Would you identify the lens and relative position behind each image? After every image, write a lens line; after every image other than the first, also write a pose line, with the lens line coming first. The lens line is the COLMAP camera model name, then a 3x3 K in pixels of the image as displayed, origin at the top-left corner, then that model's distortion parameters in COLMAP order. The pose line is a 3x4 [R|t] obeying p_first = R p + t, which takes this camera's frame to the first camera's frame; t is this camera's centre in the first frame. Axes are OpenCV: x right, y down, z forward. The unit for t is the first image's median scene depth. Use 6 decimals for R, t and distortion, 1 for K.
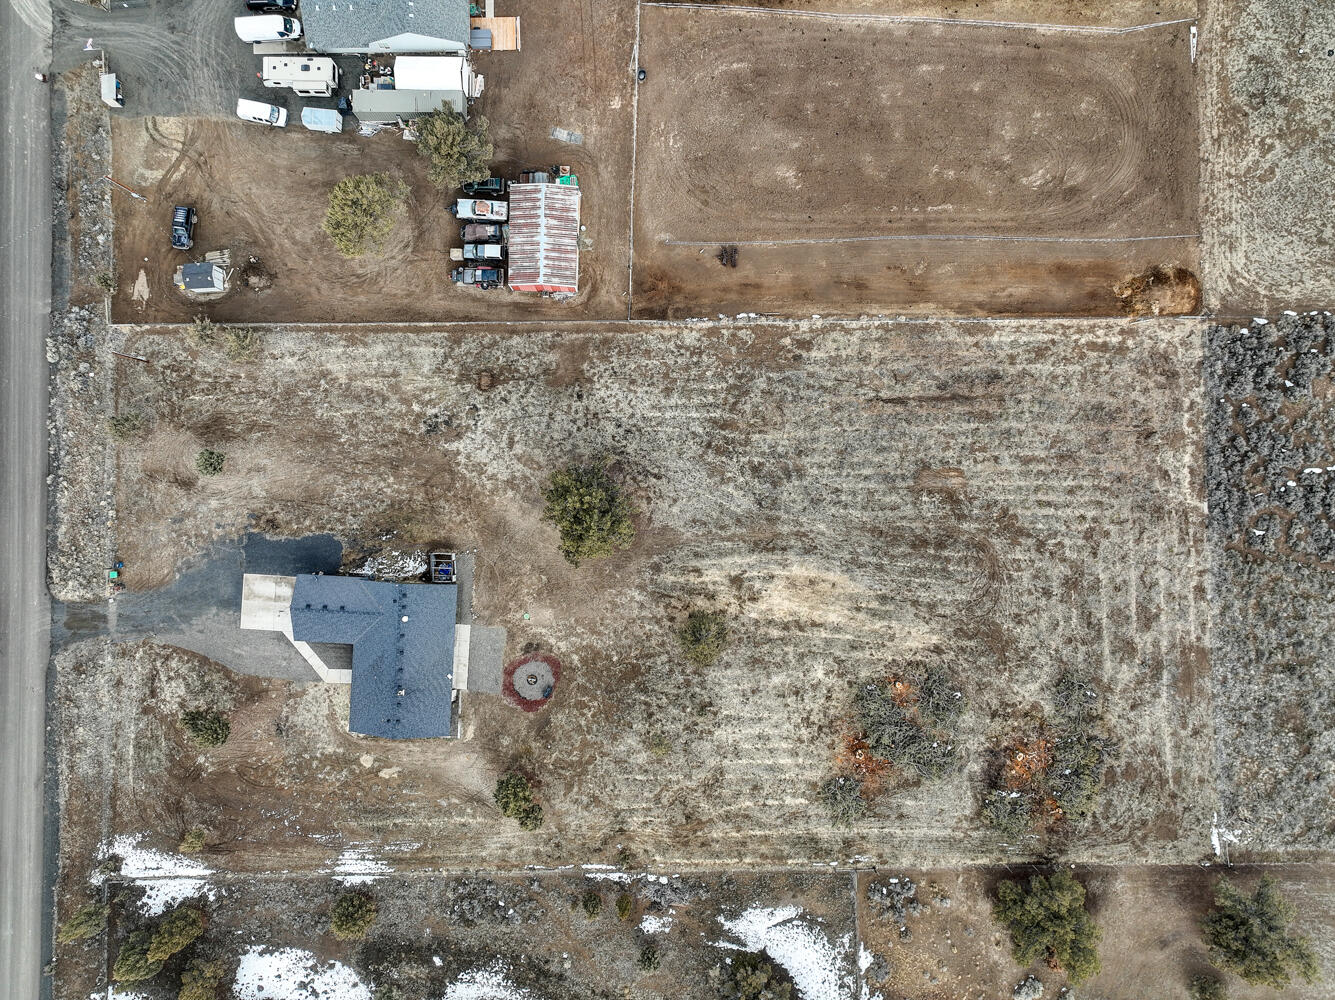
lens RADIAL K [[936.0, 0, 667.5], [0, 936.0, 500.0], [0, 0, 1]] dist [0.005072, 0.005286]
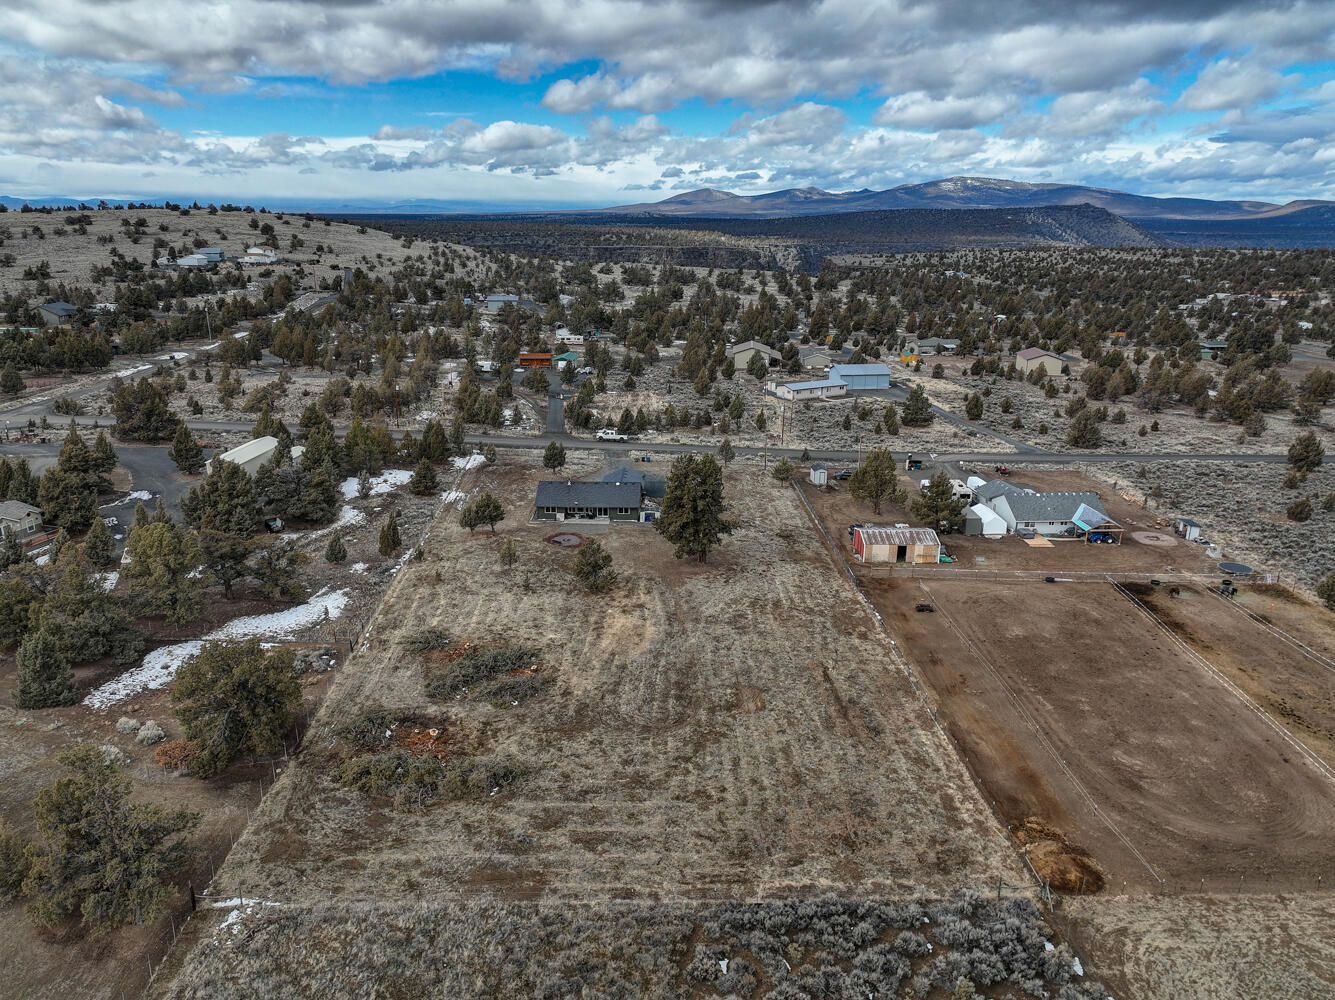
lens RADIAL K [[936.0, 0, 667.5], [0, 936.0, 500.0], [0, 0, 1]] dist [0.005072, 0.005286]
pose [[0.030773, 0.294621, -0.955119, 1.114416], [-0.999503, 0.002564, -0.031412, 0.088900], [-0.006806, 0.955611, 0.294554, 0.545713]]
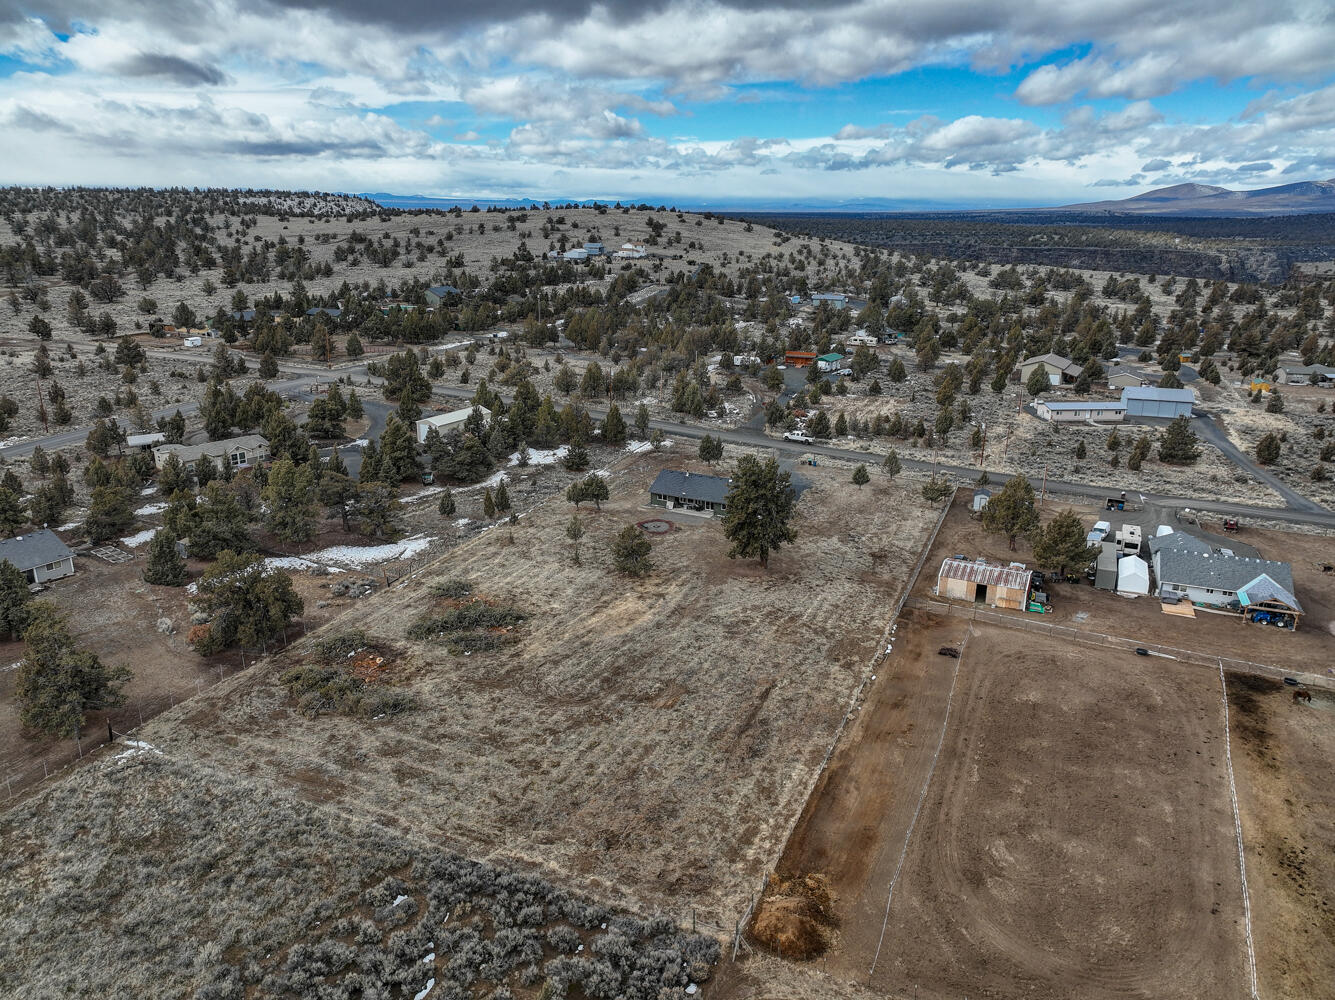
lens RADIAL K [[936.0, 0, 667.5], [0, 936.0, 500.0], [0, 0, 1]] dist [0.005072, 0.005286]
pose [[-0.404719, 0.270656, -0.873469, 1.054889], [-0.914416, -0.126903, 0.384369, -0.353951], [-0.006814, 0.954275, 0.298852, 0.539233]]
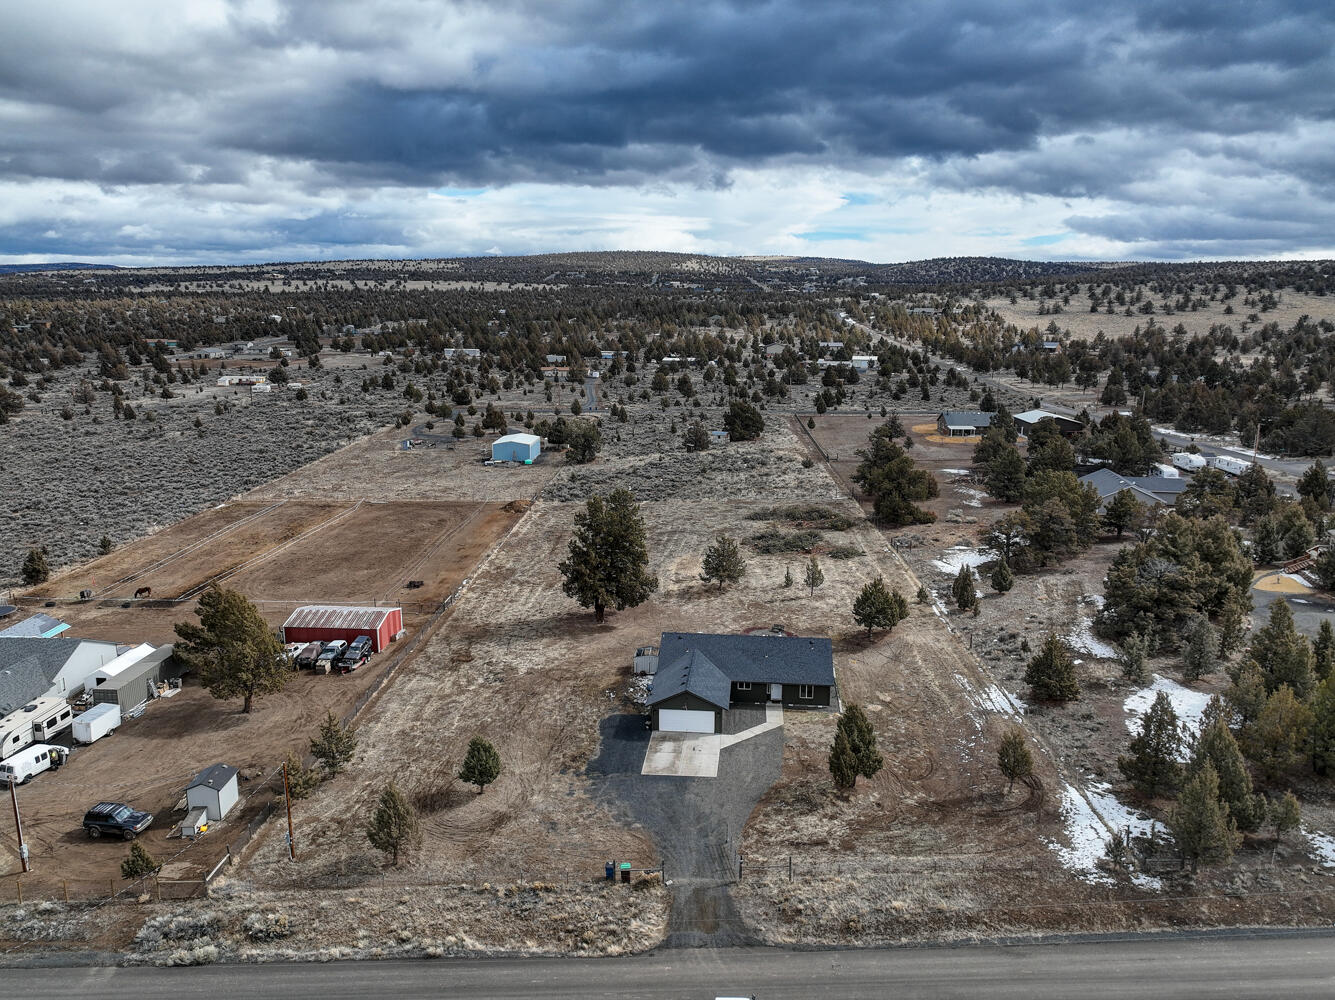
lens RADIAL K [[936.0, 0, 667.5], [0, 936.0, 500.0], [0, 0, 1]] dist [0.005072, 0.005286]
pose [[0.049817, -0.215924, 0.975139, -1.099144], [0.998753, 0.013873, -0.047952, 0.129223], [-0.003174, 0.976312, 0.216346, 0.631510]]
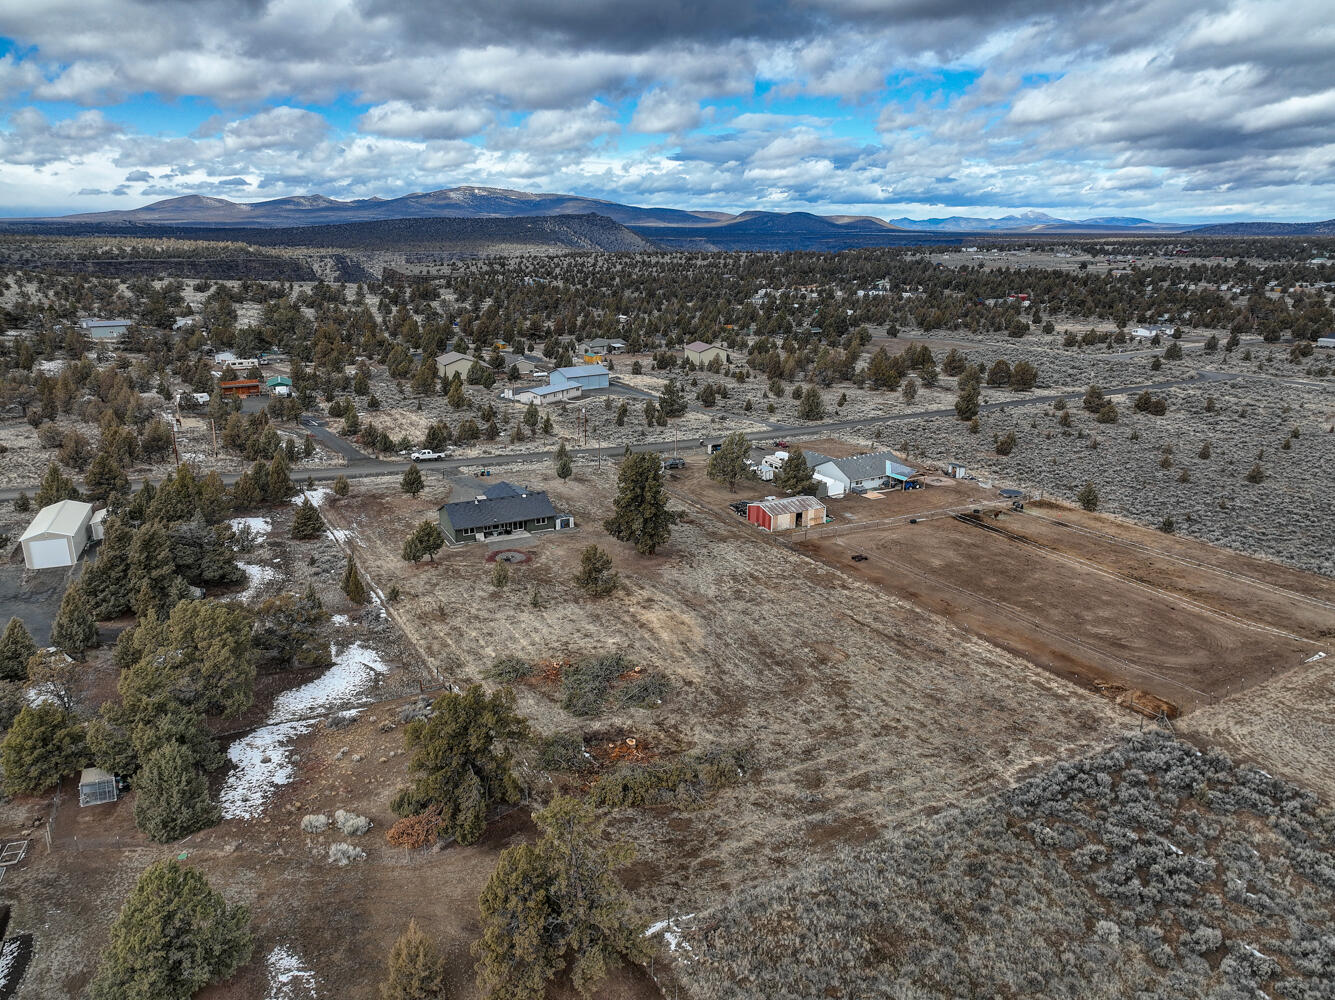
lens RADIAL K [[936.0, 0, 667.5], [0, 936.0, 500.0], [0, 0, 1]] dist [0.005072, 0.005286]
pose [[0.497340, 0.248023, -0.831347, 1.031975], [-0.867551, 0.139201, -0.477470, 0.613085], [-0.002699, 0.958701, 0.284403, 0.544298]]
